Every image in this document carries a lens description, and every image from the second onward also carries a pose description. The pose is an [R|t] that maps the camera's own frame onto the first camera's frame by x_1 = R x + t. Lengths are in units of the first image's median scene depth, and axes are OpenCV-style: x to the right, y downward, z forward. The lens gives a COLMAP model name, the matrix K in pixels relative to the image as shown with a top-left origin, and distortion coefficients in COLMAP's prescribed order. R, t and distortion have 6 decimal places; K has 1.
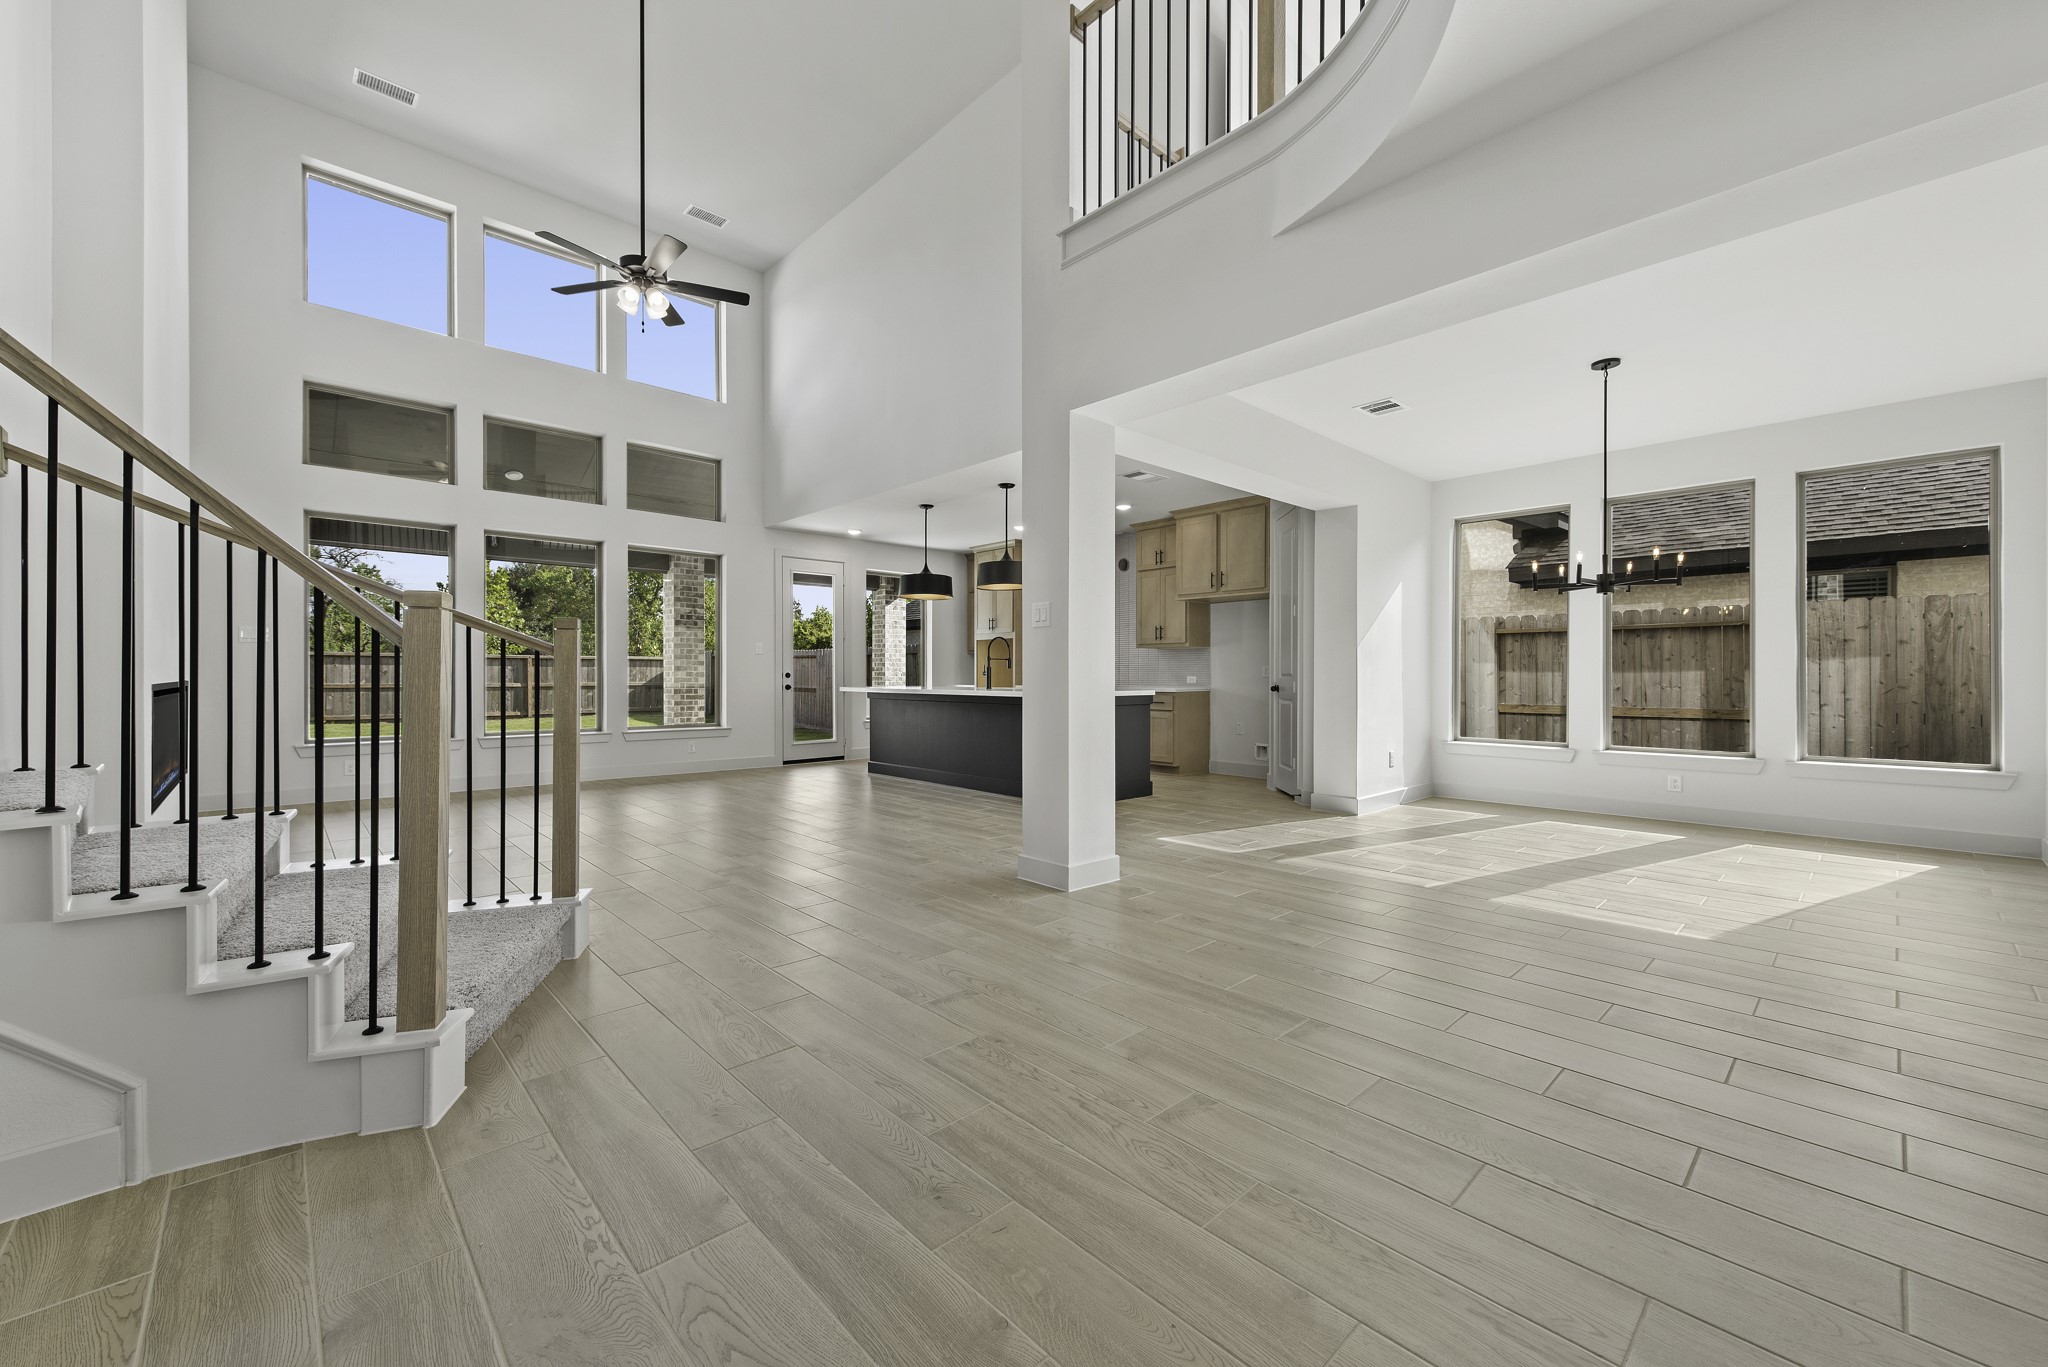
lens RADIAL K [[805.2, 0, 1033.9], [0, 805.2, 677.6], [0, 0, 1]] dist [0.013622, -0.003554]
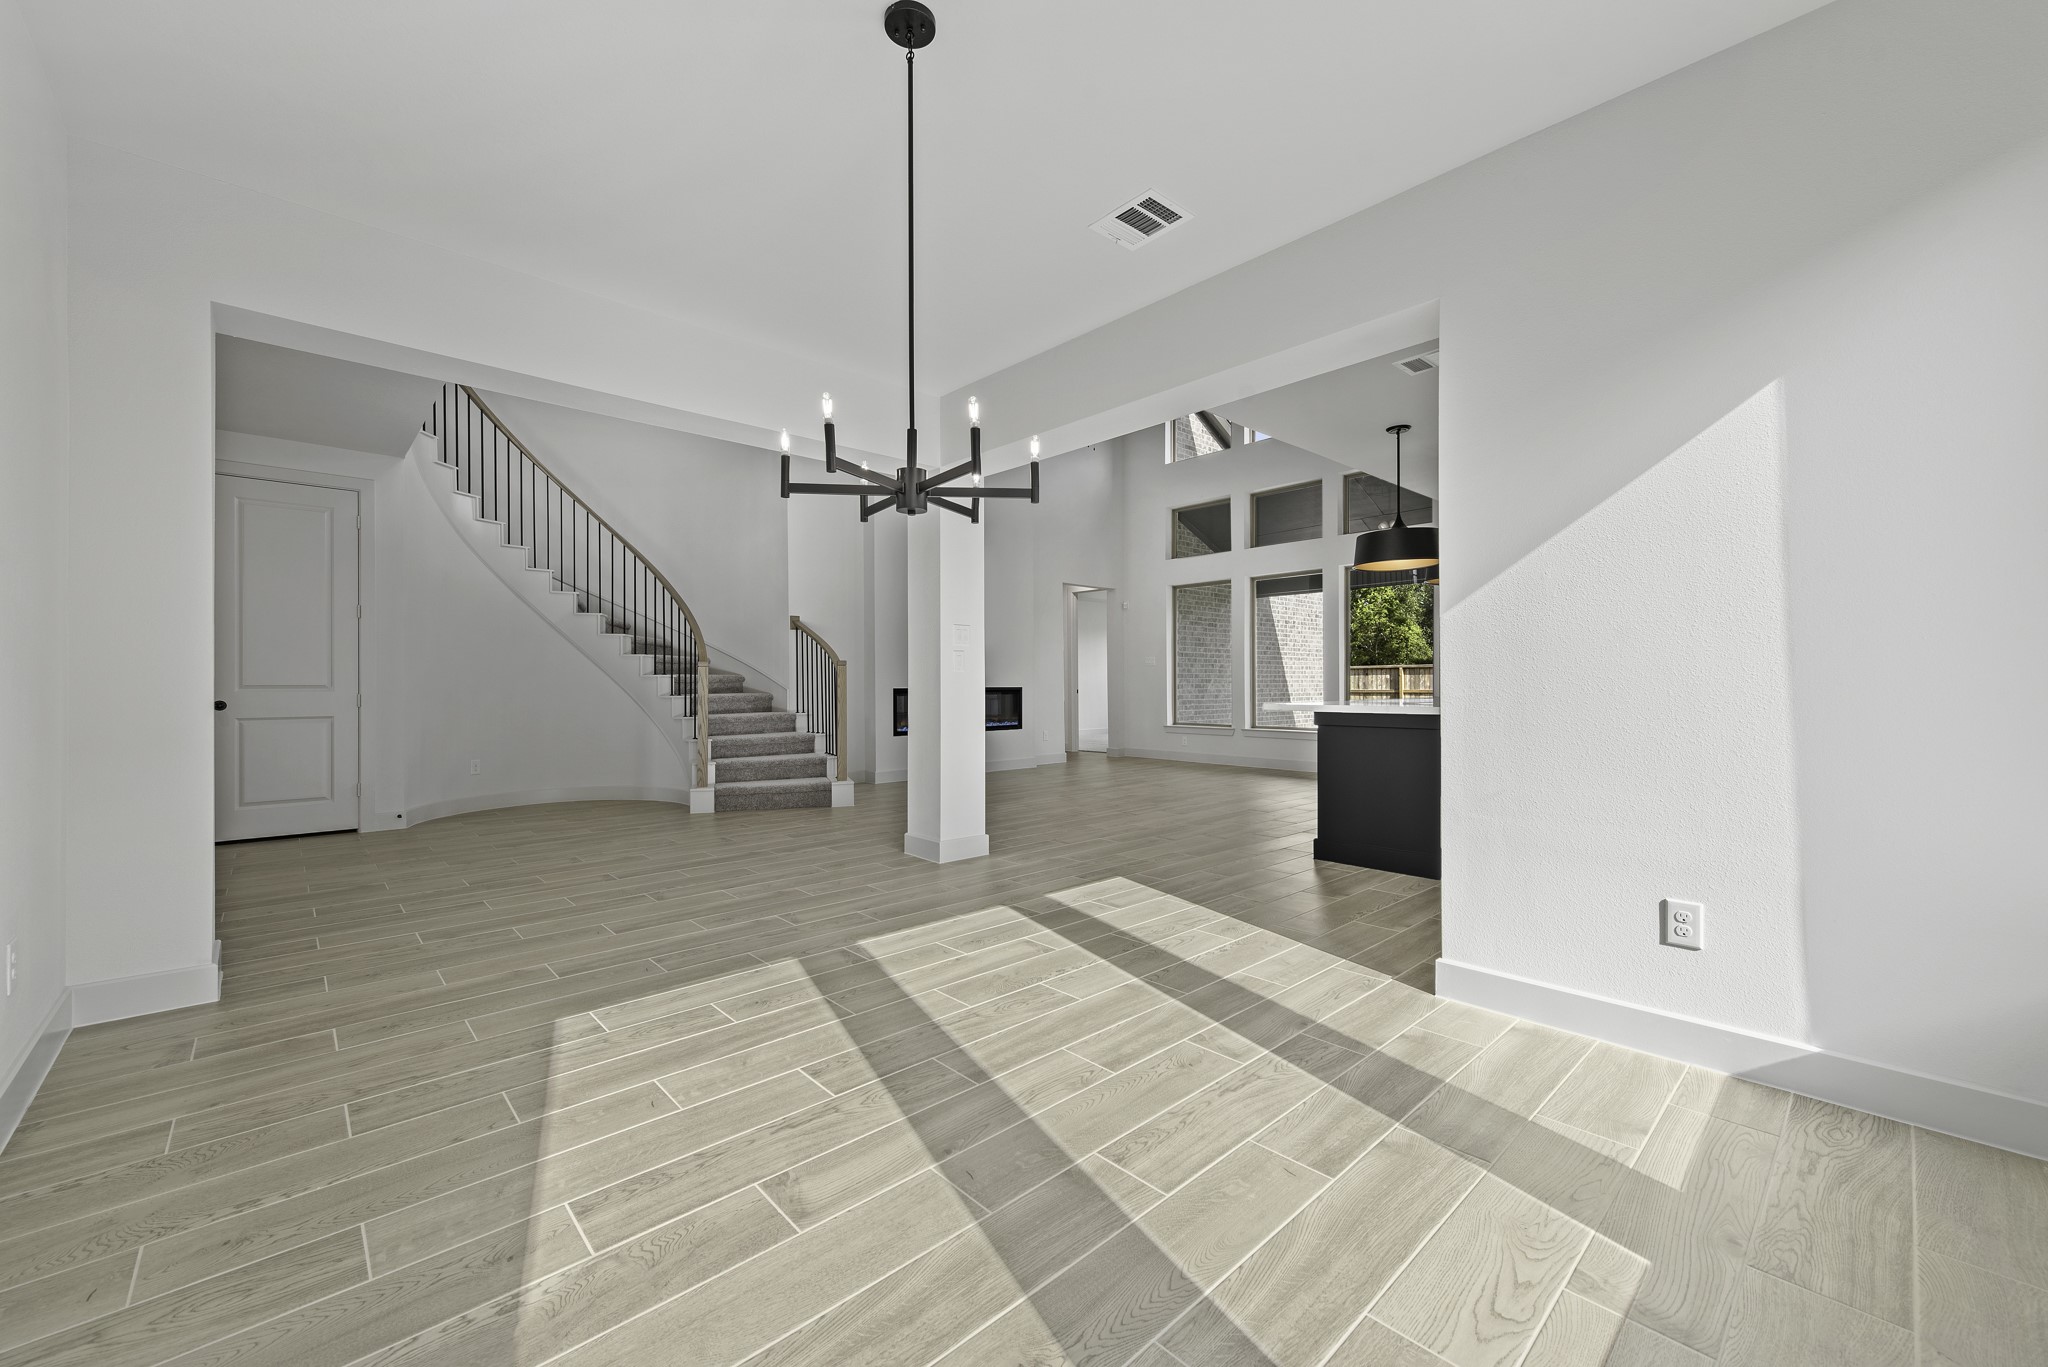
lens RADIAL K [[805.2, 0, 1028.3], [0, 805.2, 686.5], [0, 0, 1]] dist [0.013622, -0.003554]
pose [[-0.012442, 0.003367, -0.999917, 0.664197], [0.002014, 0.999992, 0.003343, -0.001930], [0.999921, -0.001972, -0.012449, 0.606823]]
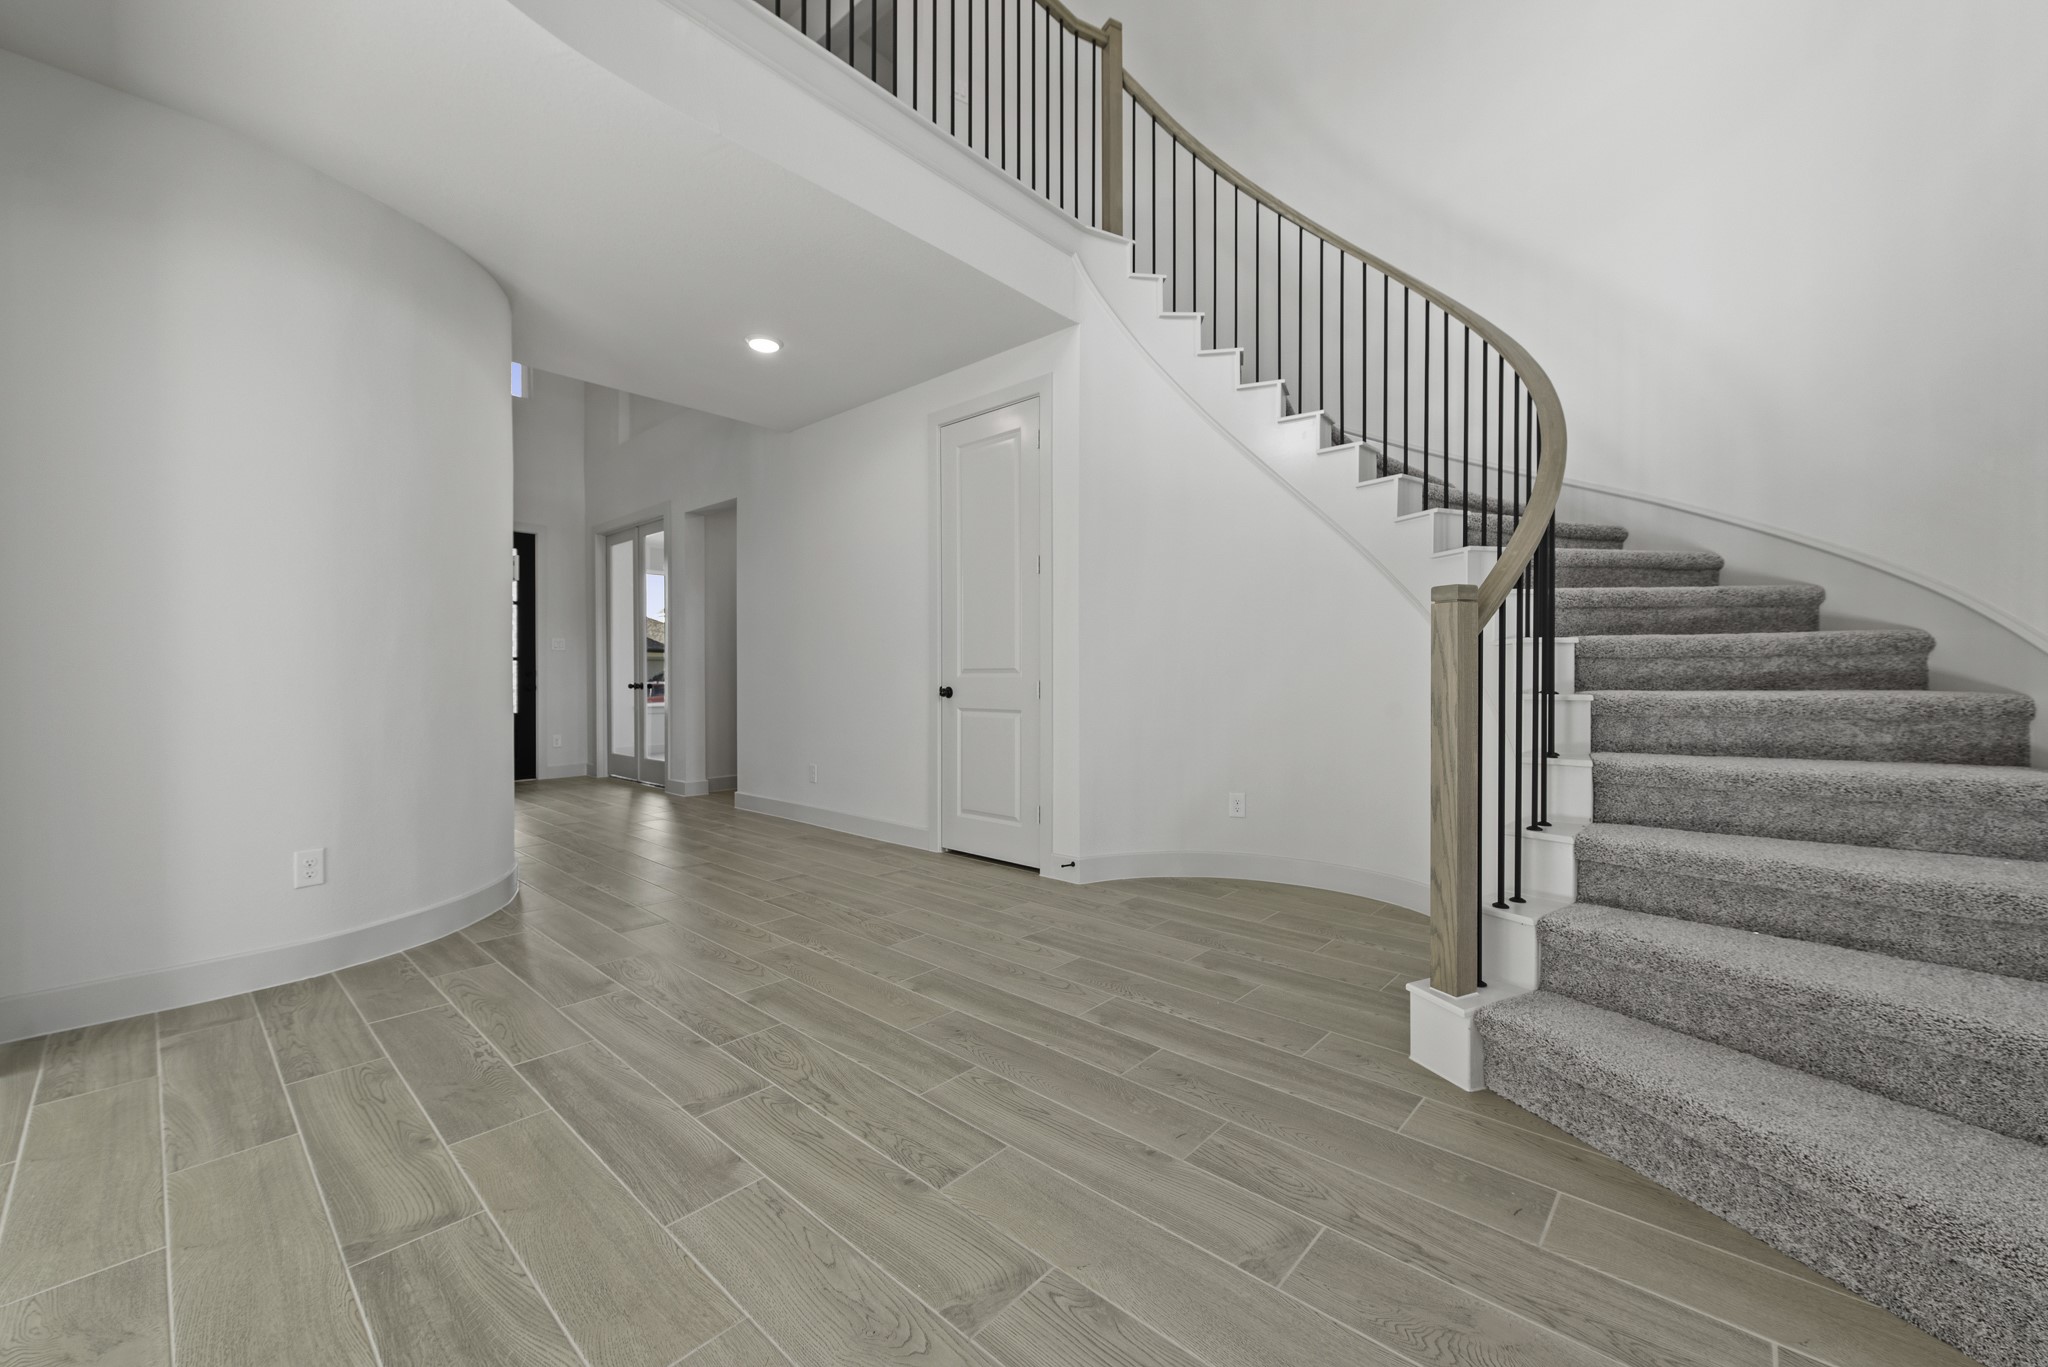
lens RADIAL K [[805.2, 0, 1030.4], [0, 805.2, 677.6], [0, 0, 1]] dist [0.013622, -0.003554]
pose [[-0.996800, 0.002702, -0.079891, -0.027854], [0.002530, 0.999994, 0.002260, 0.002930], [0.079896, 0.002050, -0.996801, 0.503336]]
